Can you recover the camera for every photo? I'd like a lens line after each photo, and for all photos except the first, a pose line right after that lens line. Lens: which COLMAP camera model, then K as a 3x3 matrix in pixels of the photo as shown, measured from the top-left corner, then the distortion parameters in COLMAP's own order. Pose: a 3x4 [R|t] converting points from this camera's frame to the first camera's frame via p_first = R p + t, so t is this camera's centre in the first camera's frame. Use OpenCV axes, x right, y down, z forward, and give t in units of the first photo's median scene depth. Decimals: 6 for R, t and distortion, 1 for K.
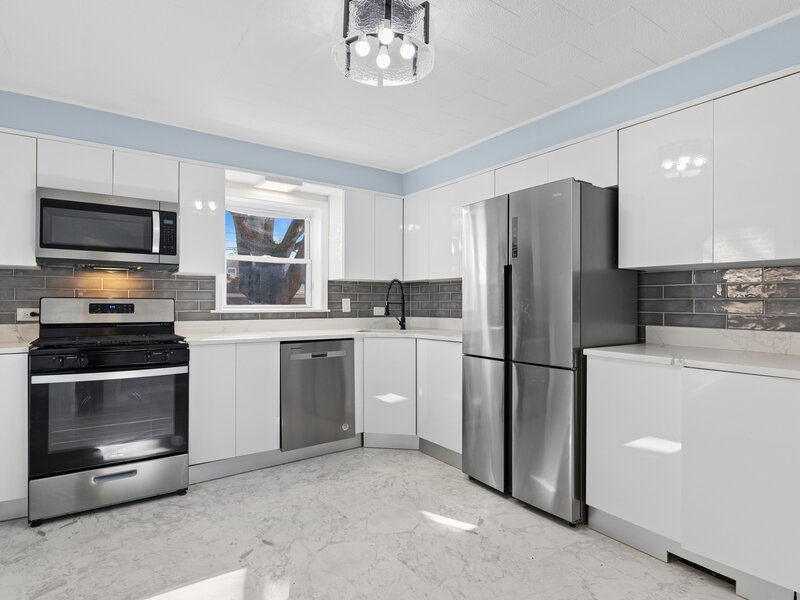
lens RADIAL K [[447.2, 0, 401.5], [0, 447.2, 301.1], [0, 0, 1]] dist [-0.000395, -0.002013]
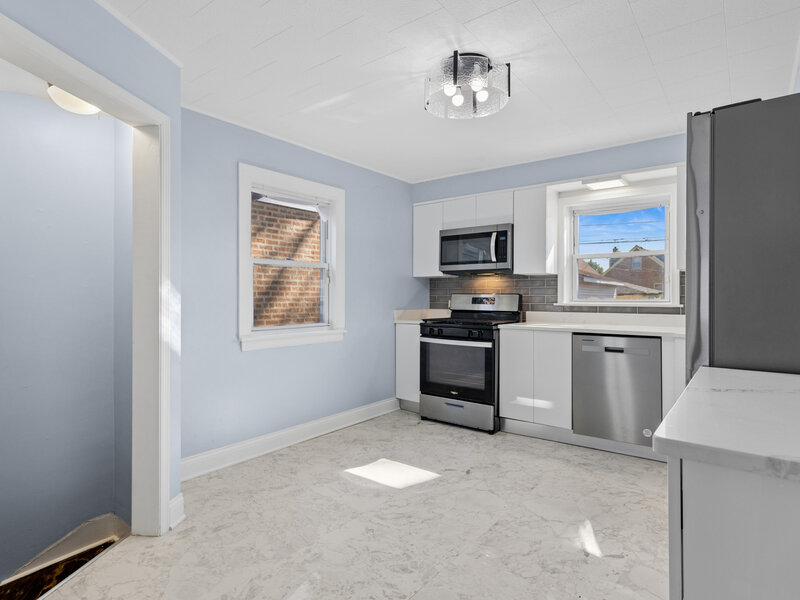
lens RADIAL K [[447.2, 0, 401.5], [0, 447.2, 301.1], [0, 0, 1]] dist [-0.000395, -0.002013]
pose [[0.296146, 0.009706, -0.955093, 0.719646], [0.005165, 0.999917, 0.011763, -0.001904], [0.955129, -0.008416, 0.296072, 0.304843]]
